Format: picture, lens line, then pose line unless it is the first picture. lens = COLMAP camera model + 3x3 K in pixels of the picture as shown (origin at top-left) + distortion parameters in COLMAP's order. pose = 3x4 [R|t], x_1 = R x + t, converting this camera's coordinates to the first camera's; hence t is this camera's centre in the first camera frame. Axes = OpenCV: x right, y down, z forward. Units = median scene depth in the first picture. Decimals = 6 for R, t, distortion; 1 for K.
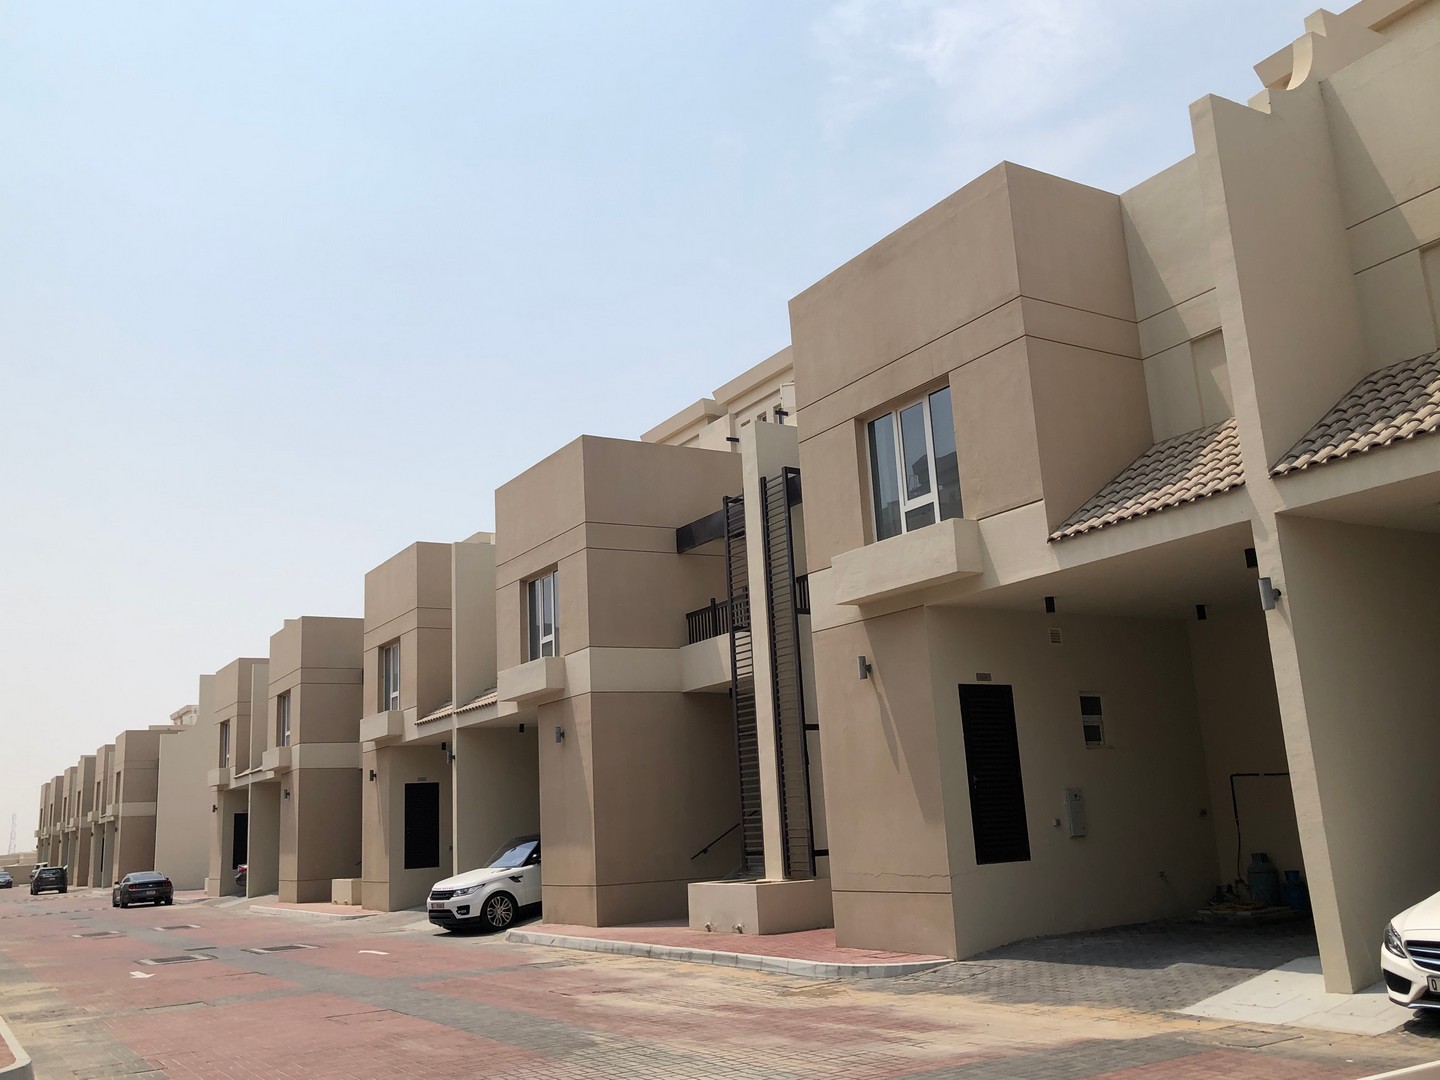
lens RADIAL K [[1272.1, 0, 704.8], [0, 1272.1, 551.5], [0, 0, 1]] dist [0.024301, -0.040085]
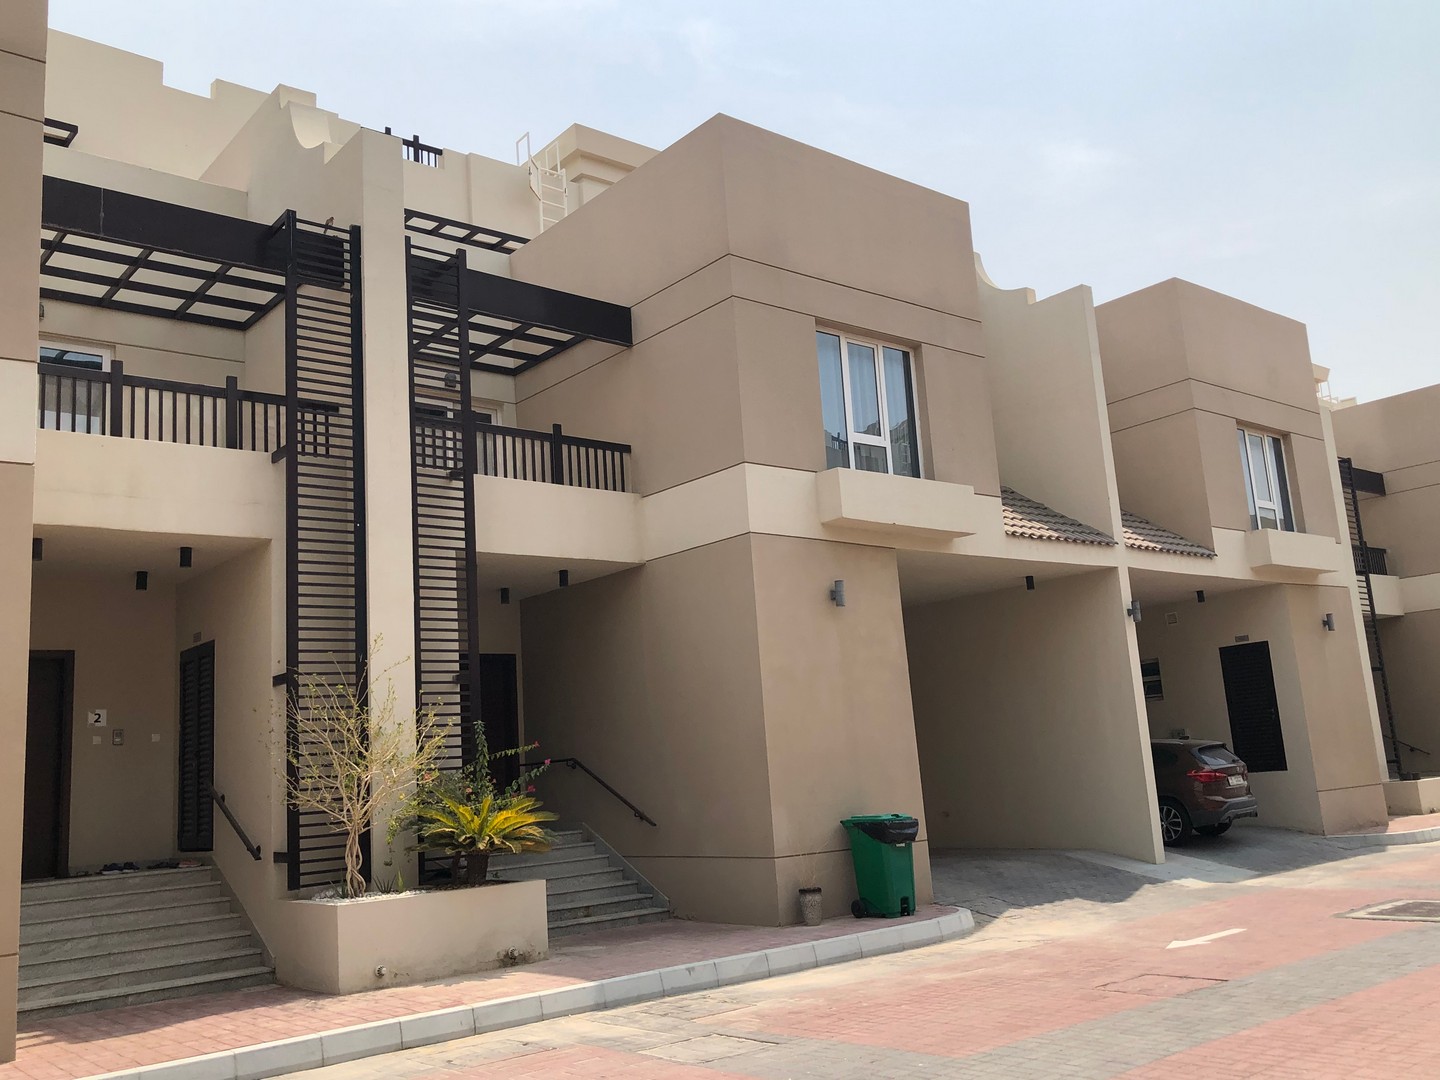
lens RADIAL K [[1272.1, 0, 715.0], [0, 1272.1, 529.5], [0, 0, 1]] dist [0.024301, -0.040085]
pose [[-0.143092, 0.239830, 0.960211, -0.646733], [-0.137592, 0.955953, -0.259271, 0.260265], [-0.980099, -0.169217, -0.103791, 1.081036]]
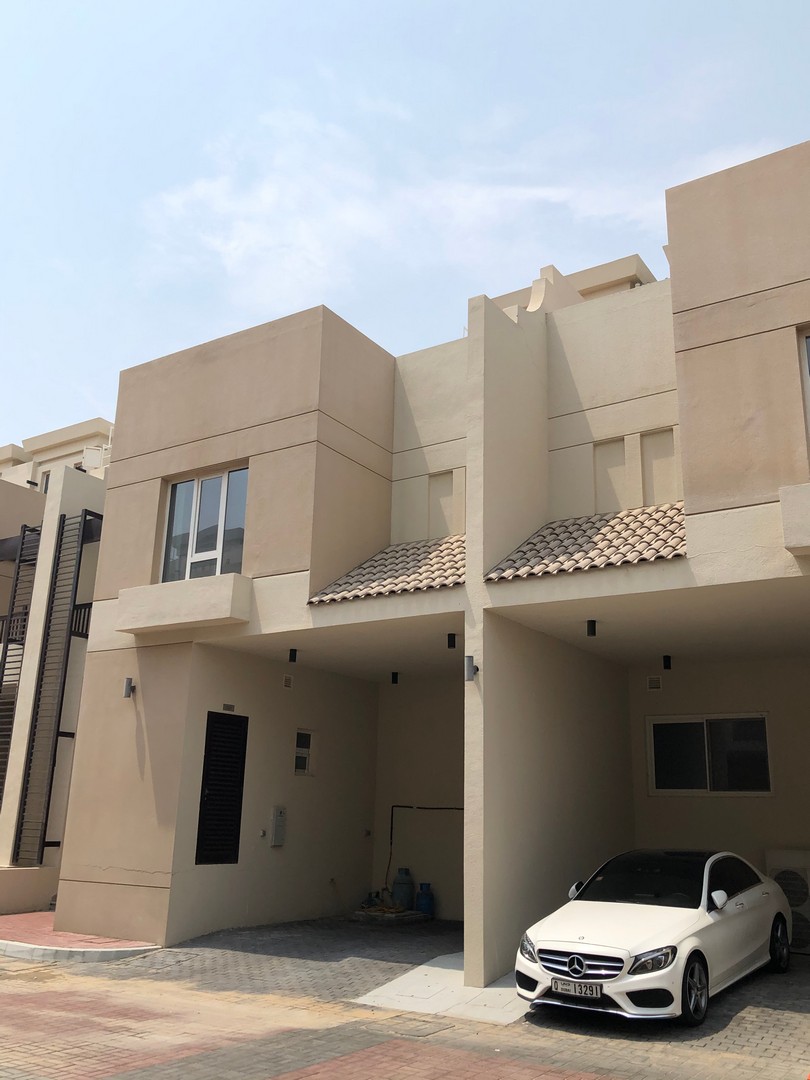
lens RADIAL K [[954.1, 0, 404.3], [0, 954.1, 535.4], [0, 0, 1]] dist [0.024301, -0.040085]
pose [[0.897021, 0.193363, 0.397448, -0.027762], [-0.159640, 0.980264, -0.116609, 0.018616], [-0.412151, 0.041152, 0.910186, 0.101872]]
